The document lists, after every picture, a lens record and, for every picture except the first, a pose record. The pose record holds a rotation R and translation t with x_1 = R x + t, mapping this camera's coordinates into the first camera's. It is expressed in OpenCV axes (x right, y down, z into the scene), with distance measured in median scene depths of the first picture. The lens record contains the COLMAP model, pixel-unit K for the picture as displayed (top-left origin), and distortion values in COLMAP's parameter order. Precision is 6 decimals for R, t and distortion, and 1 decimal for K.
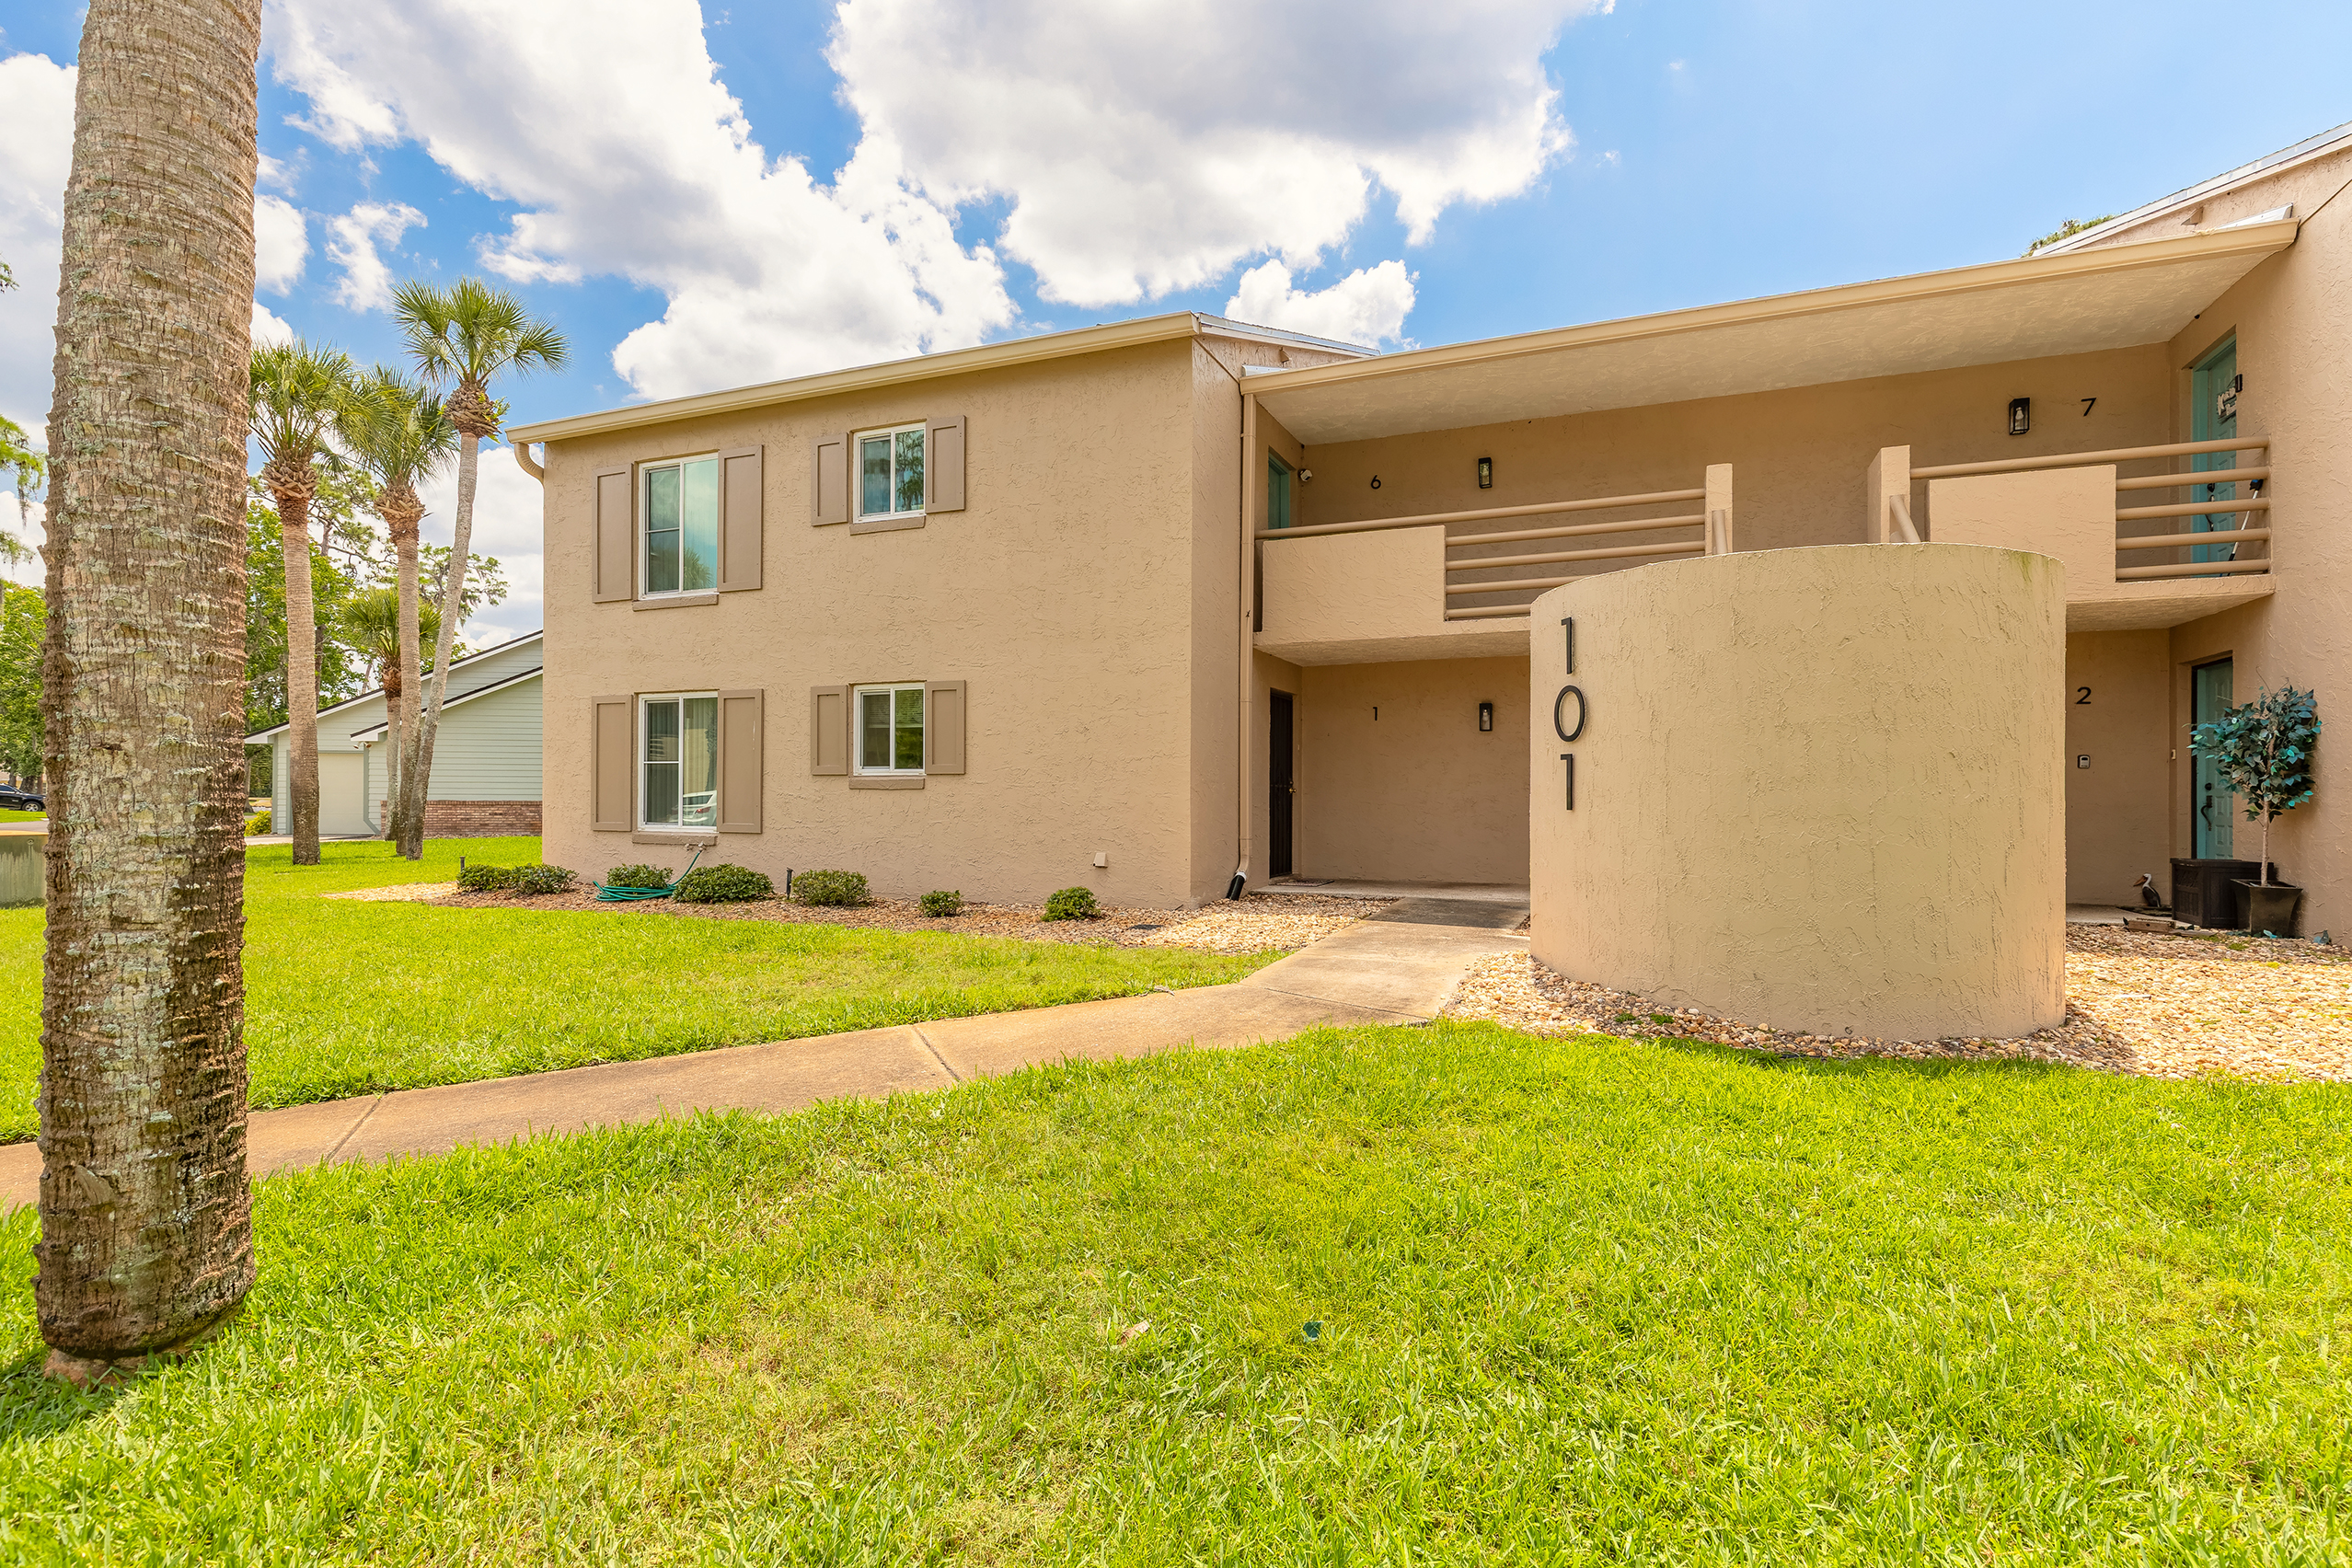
lens RADIAL K [[1140.6, 0, 1200.9], [0, 1140.6, 789.6], [0, 0, 1]] dist [0.004045, 0.002236]
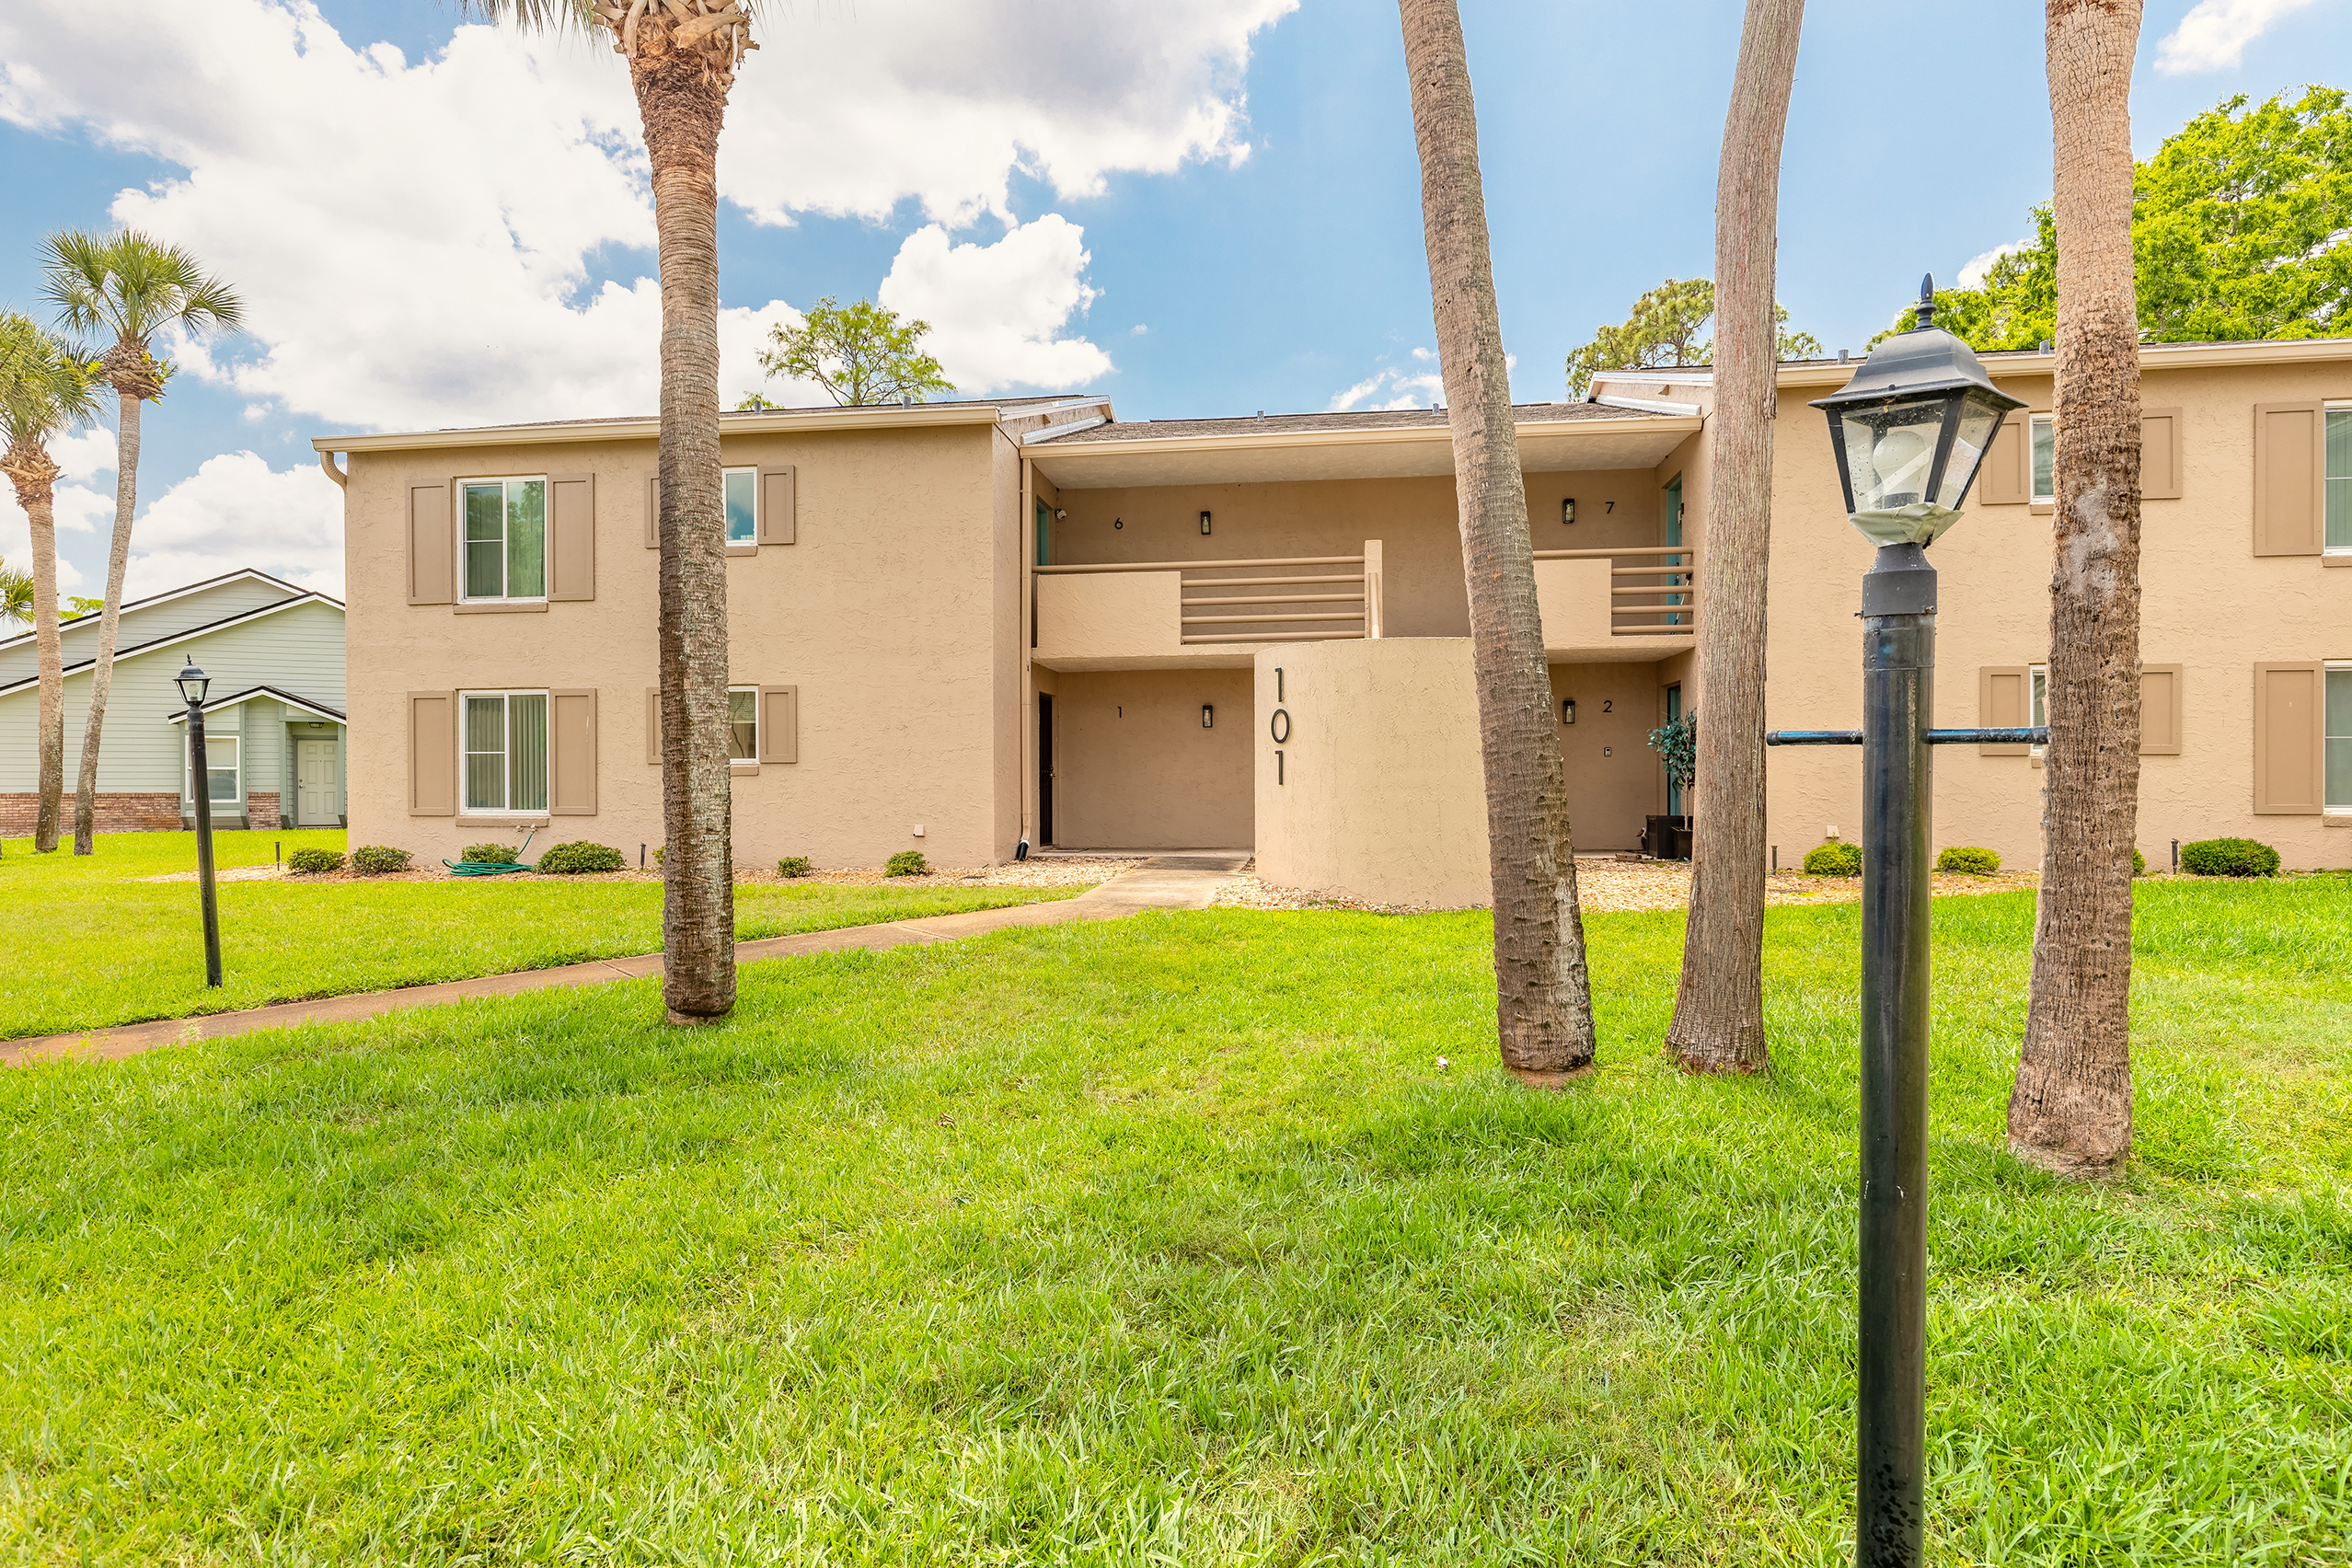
lens RADIAL K [[1267.8, 0, 1176.3], [0, 1267.8, 789.1], [0, 0, 1]] dist [0.003613, 0.002067]
pose [[0.968539, -0.008338, 0.248724, -0.150629], [0.005755, 0.999922, 0.011112, 0.001591], [-0.248797, -0.009331, 0.968511, -0.398049]]
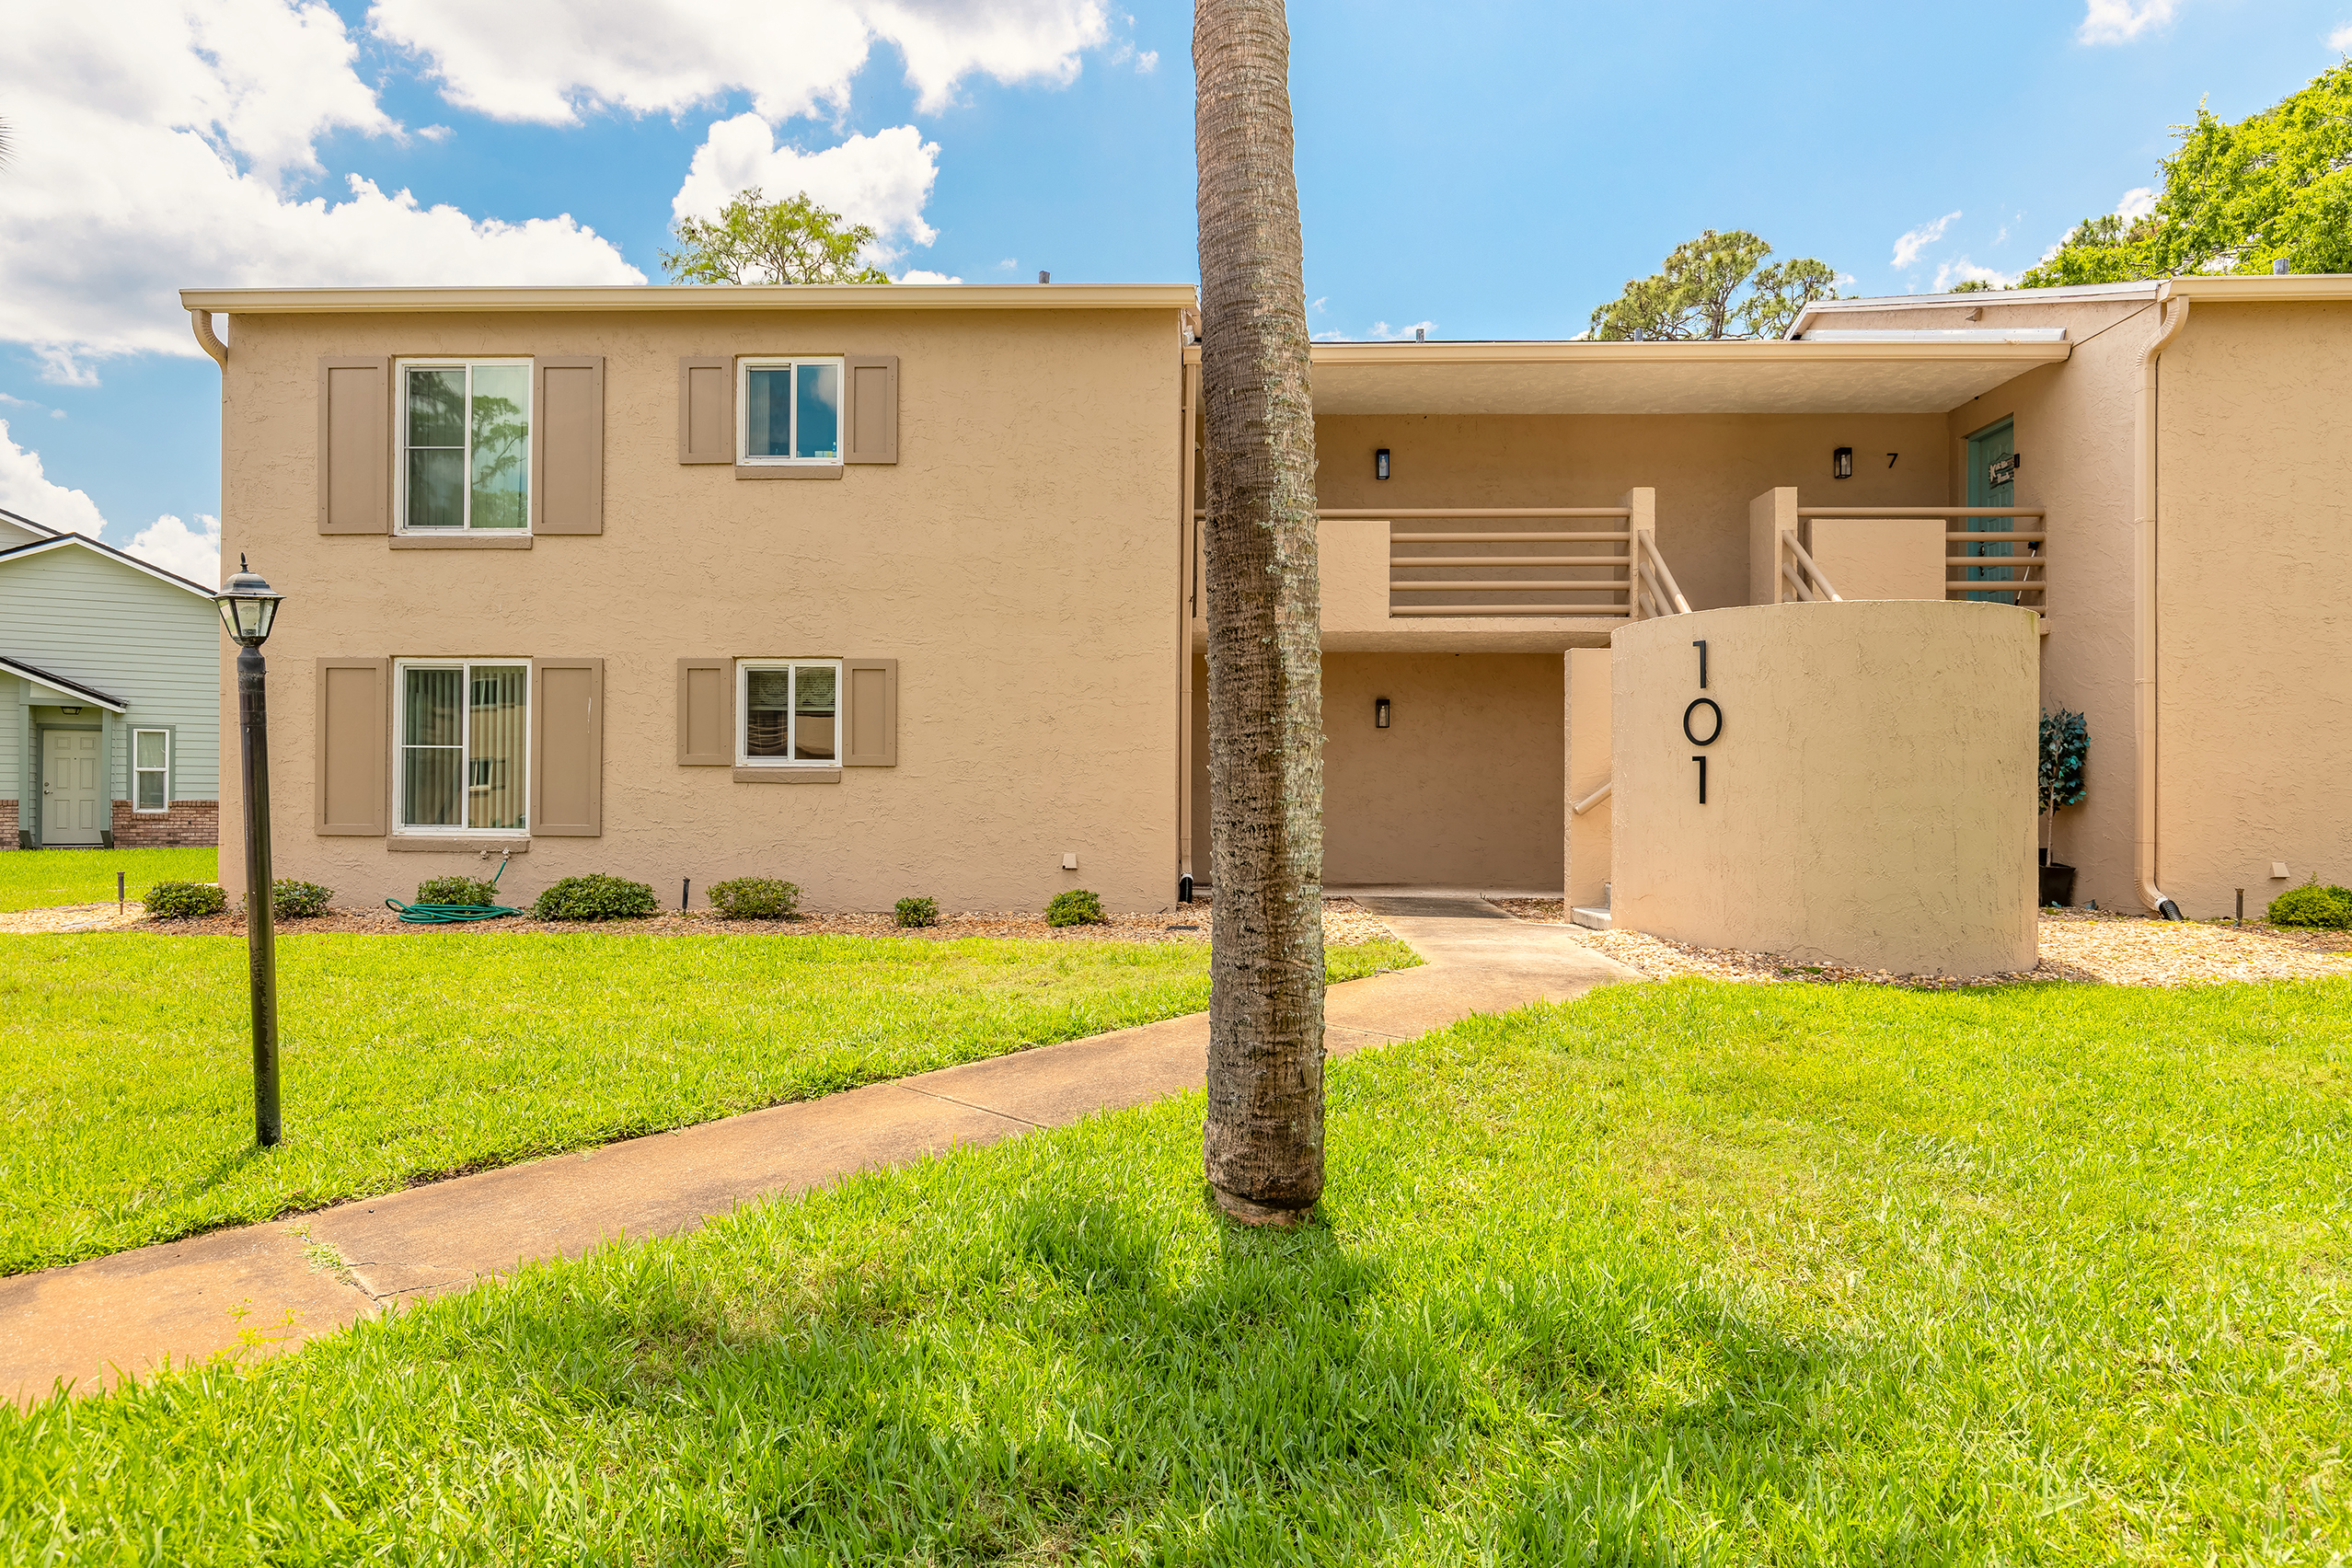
lens RADIAL K [[1426.8, 0, 1176.1], [0, 1426.8, 790.5], [0, 0, 1]] dist [0.006128, -0.004792]
pose [[0.936257, 0.004615, 0.351287, -0.387061], [-0.004971, 0.999988, 0.000112, 0.003712], [-0.351282, -0.001851, 0.936268, -0.098832]]
